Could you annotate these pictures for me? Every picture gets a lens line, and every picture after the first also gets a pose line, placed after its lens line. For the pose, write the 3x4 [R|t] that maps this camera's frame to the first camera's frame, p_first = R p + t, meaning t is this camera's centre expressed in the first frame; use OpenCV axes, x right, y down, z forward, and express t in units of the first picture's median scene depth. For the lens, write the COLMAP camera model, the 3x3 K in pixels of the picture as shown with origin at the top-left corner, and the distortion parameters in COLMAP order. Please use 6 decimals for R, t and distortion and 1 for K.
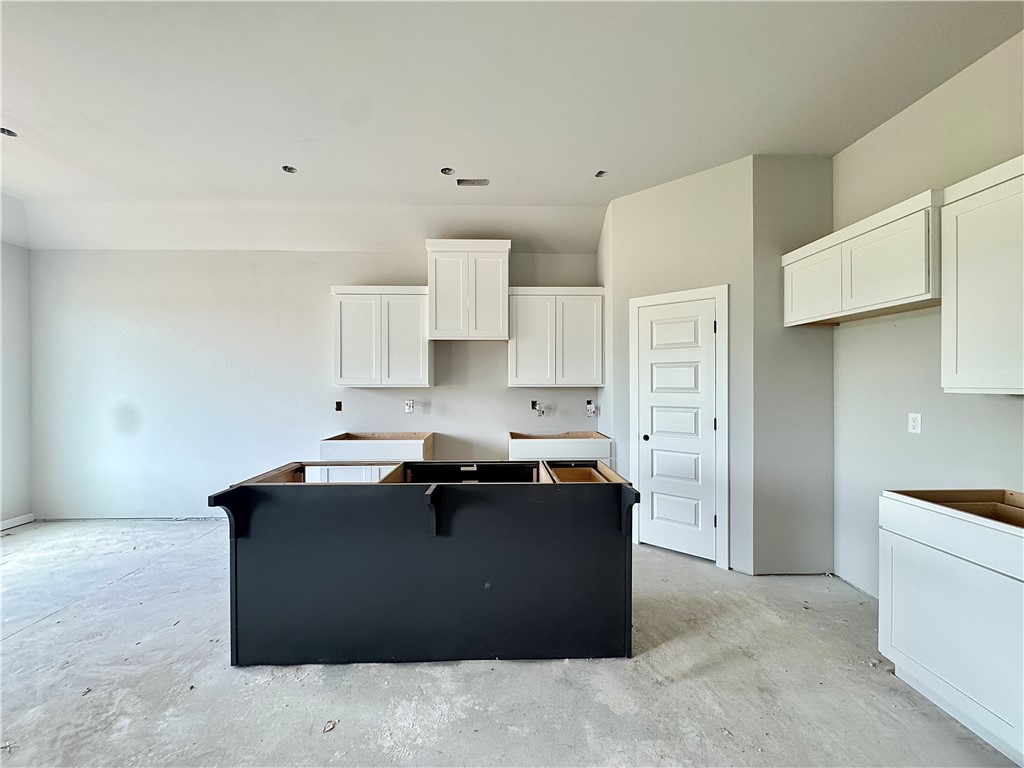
lens RADIAL K [[410.3, 0, 513.6], [0, 410.3, 384.6], [0, 0, 1]] dist [-0.005518, 0.001122]
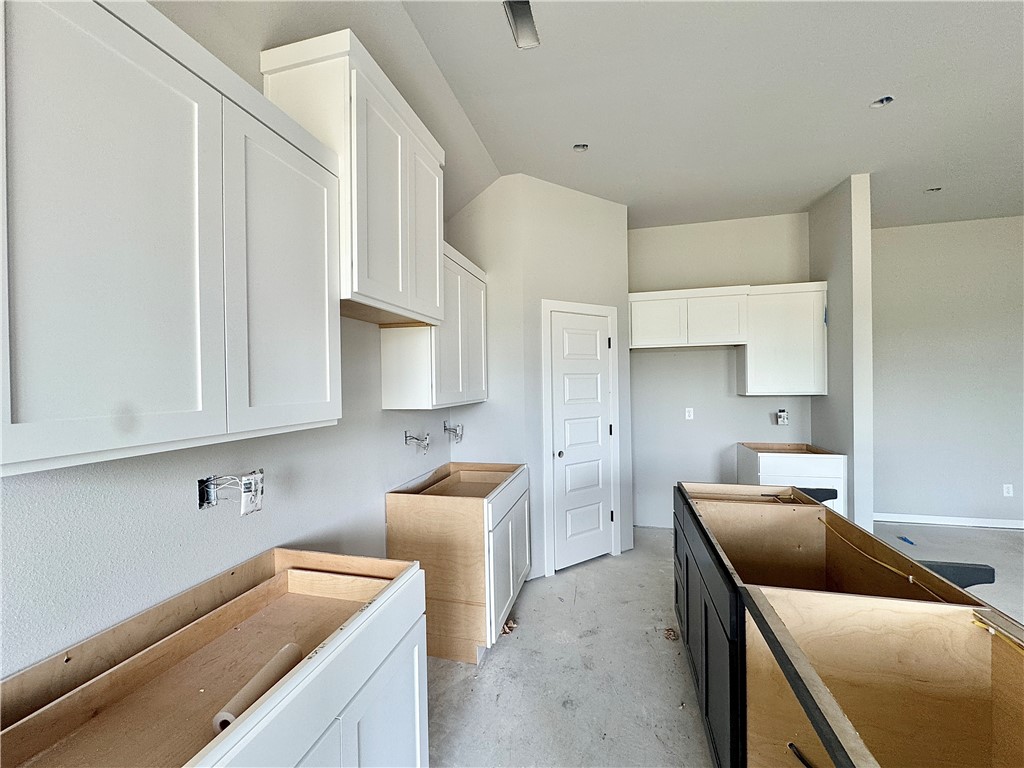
lens RADIAL K [[410.3, 0, 511.9], [0, 410.3, 385.0], [0, 0, 1]] dist [-0.005518, 0.001122]
pose [[0.285751, -0.010356, 0.958248, -0.530136], [0.020379, 0.999781, 0.004728, -0.029063], [-0.958087, 0.018177, 0.285899, 0.756012]]
